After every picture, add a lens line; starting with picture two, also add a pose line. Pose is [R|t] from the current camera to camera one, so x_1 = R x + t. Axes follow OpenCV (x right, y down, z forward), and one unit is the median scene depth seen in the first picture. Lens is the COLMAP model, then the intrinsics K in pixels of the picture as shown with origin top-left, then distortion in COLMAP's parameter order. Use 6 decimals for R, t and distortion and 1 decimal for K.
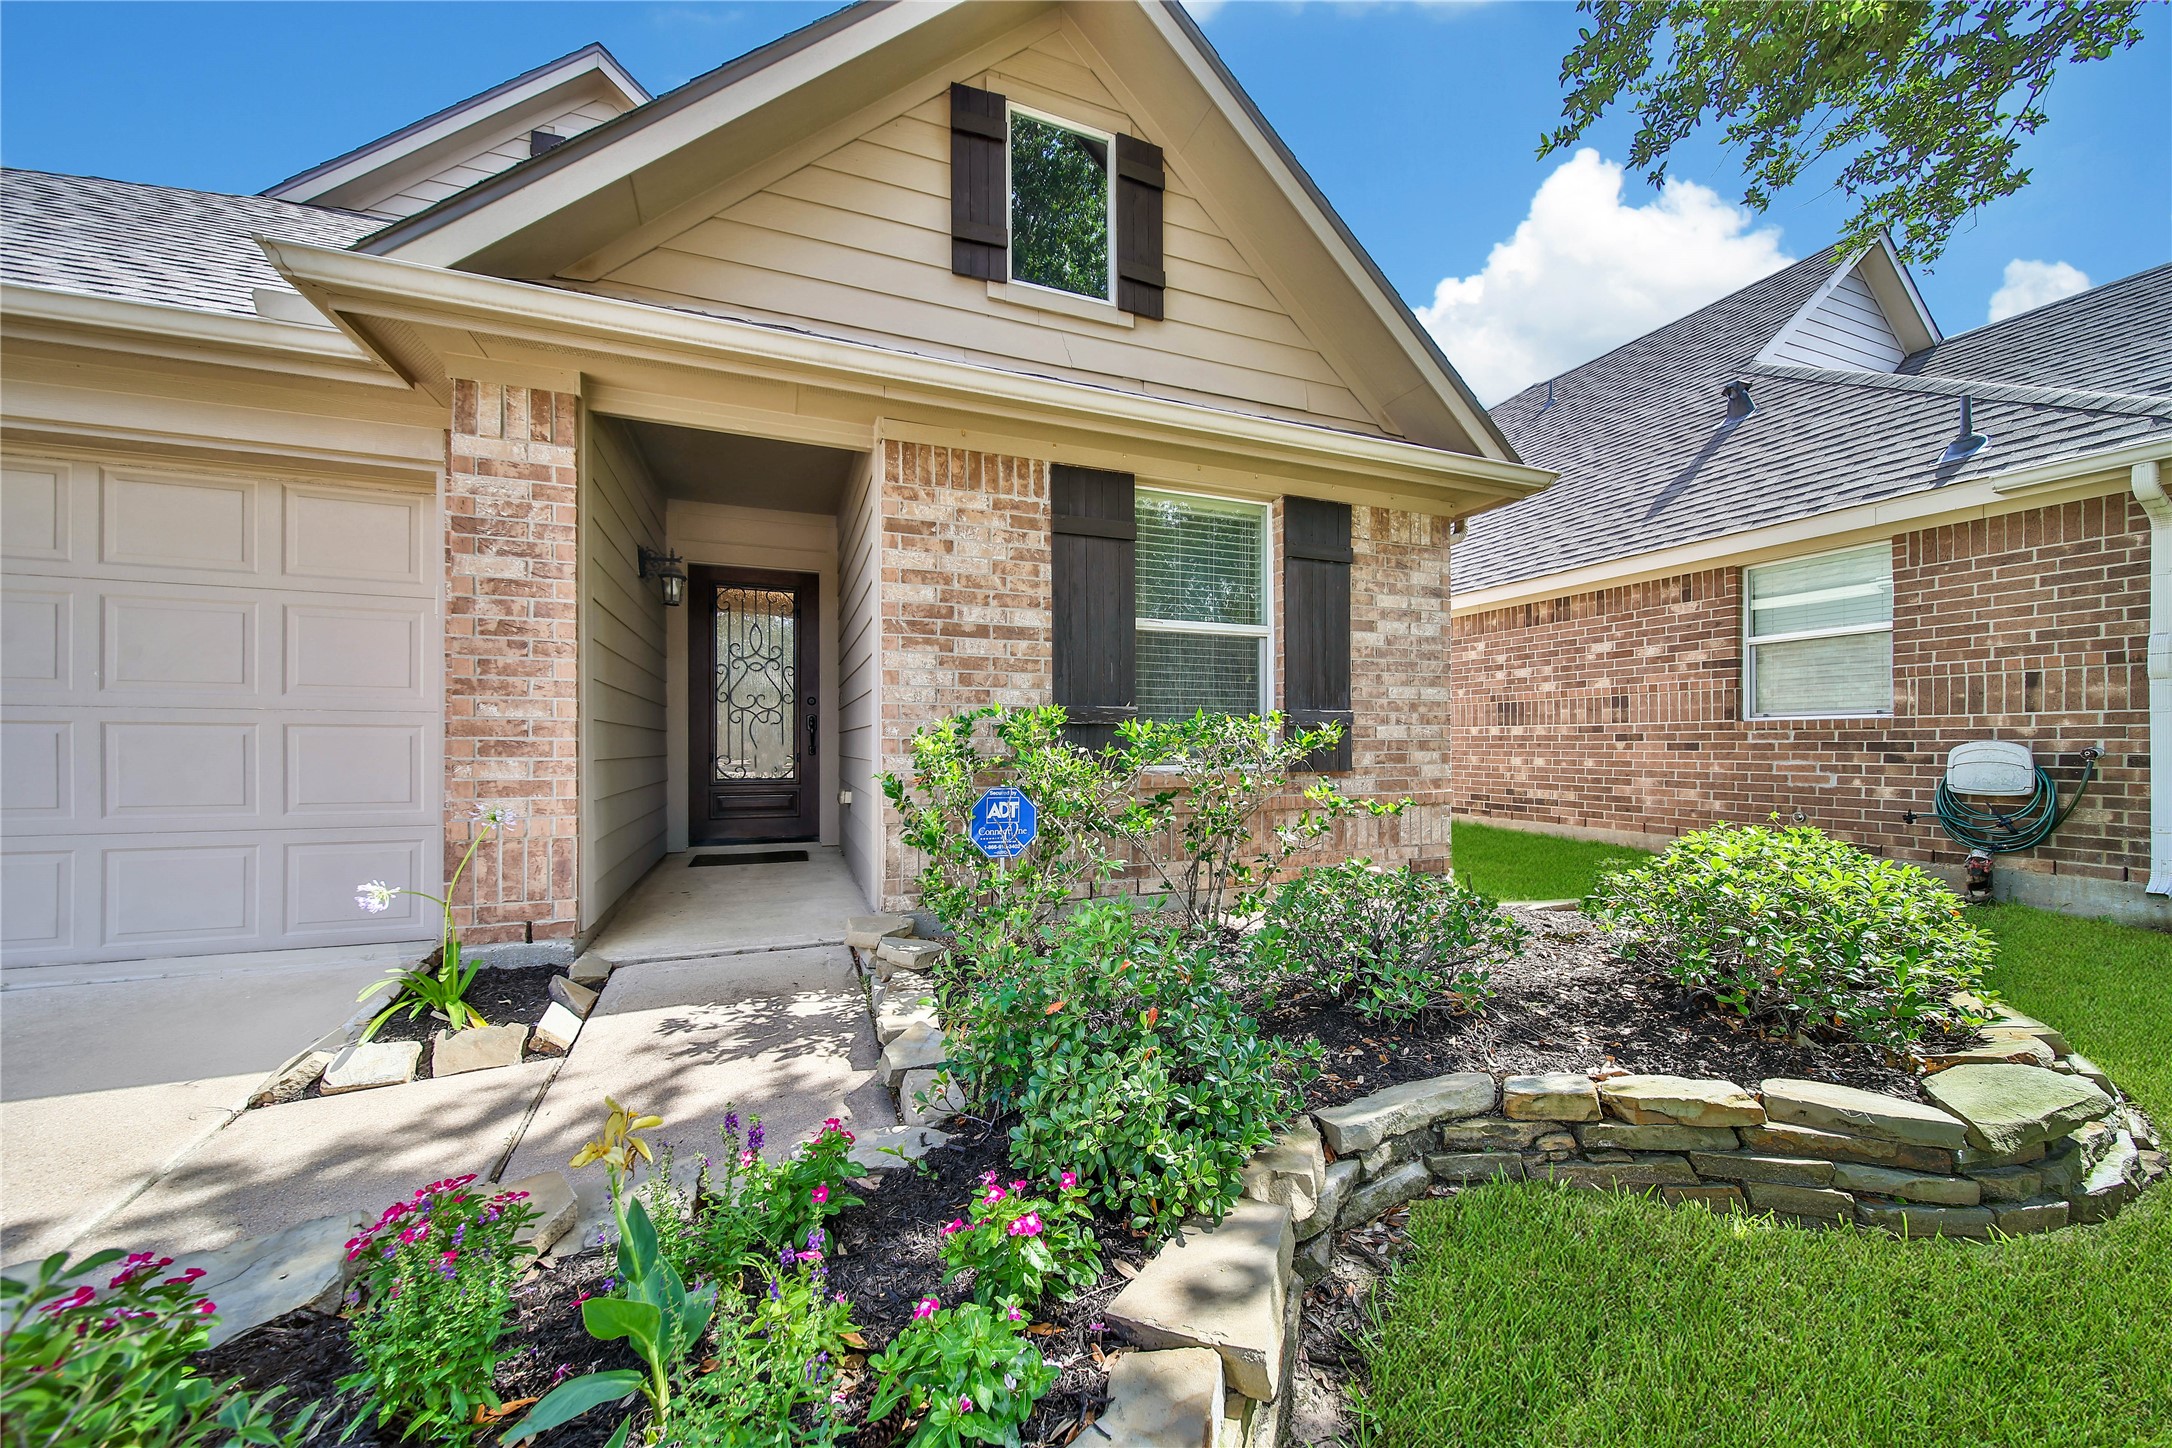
lens RADIAL K [[769.7, 0, 1071.9], [0, 769.7, 744.0], [0, 0, 1]] dist [0.001167, -0.001499]
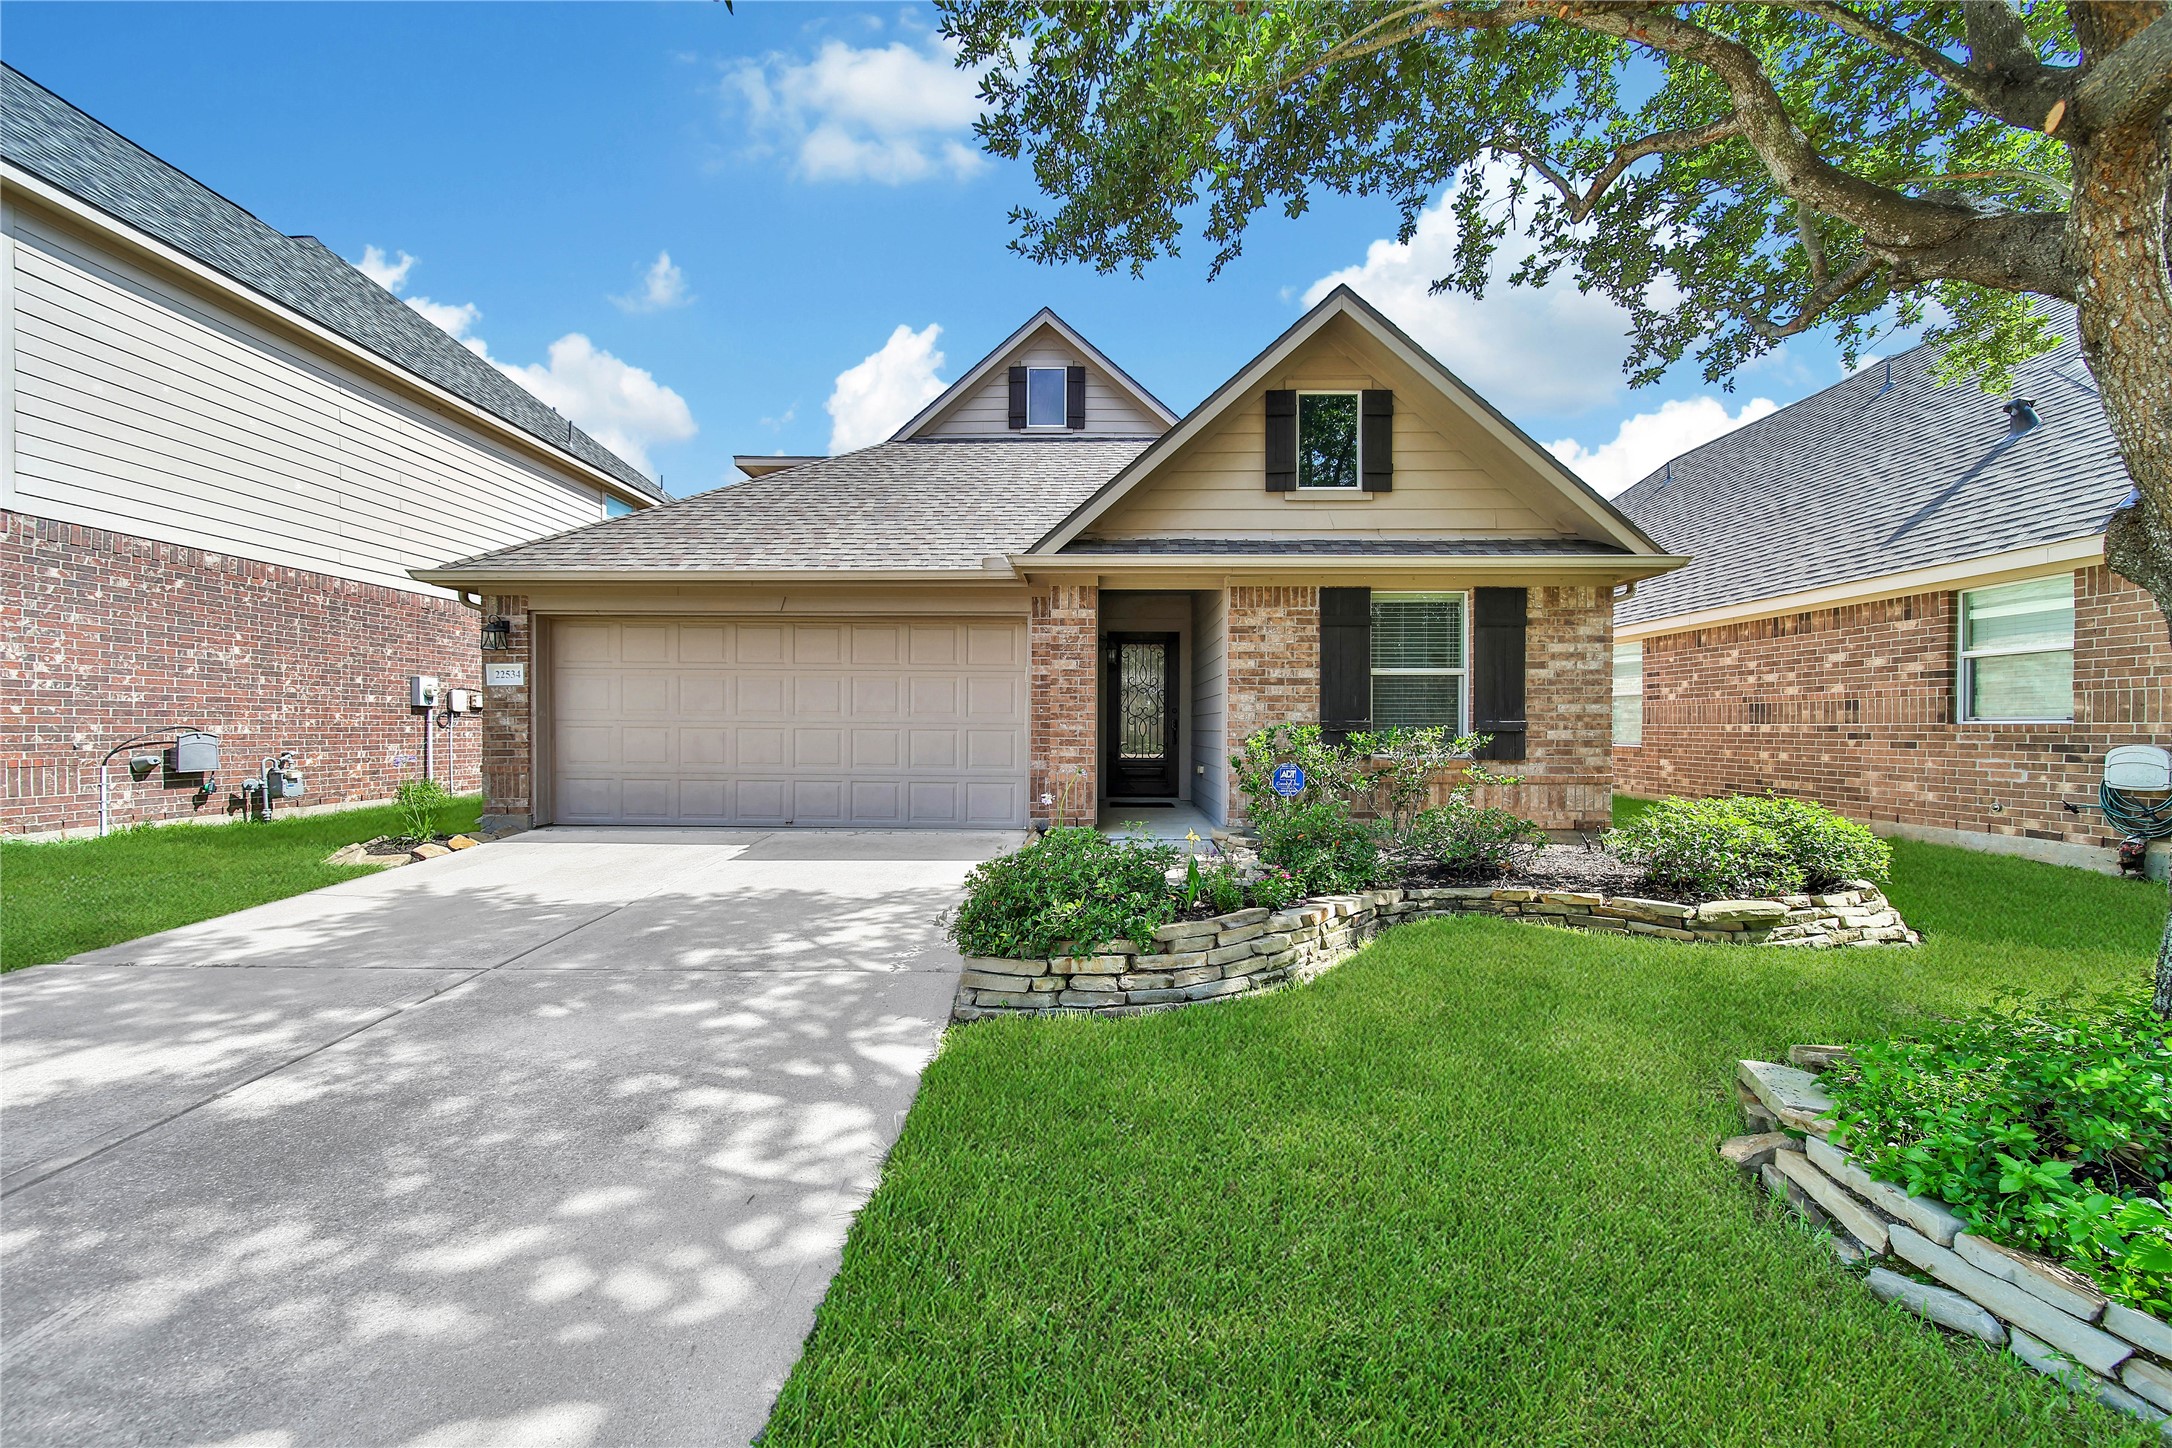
lens RADIAL K [[809.9, 0, 1076.3], [0, 809.9, 736.4], [0, 0, 1]] dist [-0.001120, -0.000138]
pose [[0.930692, 0.008593, -0.365703, 0.114154], [-0.004016, 0.999904, 0.013273, -0.029027], [0.365782, -0.010885, 0.930637, -0.813486]]
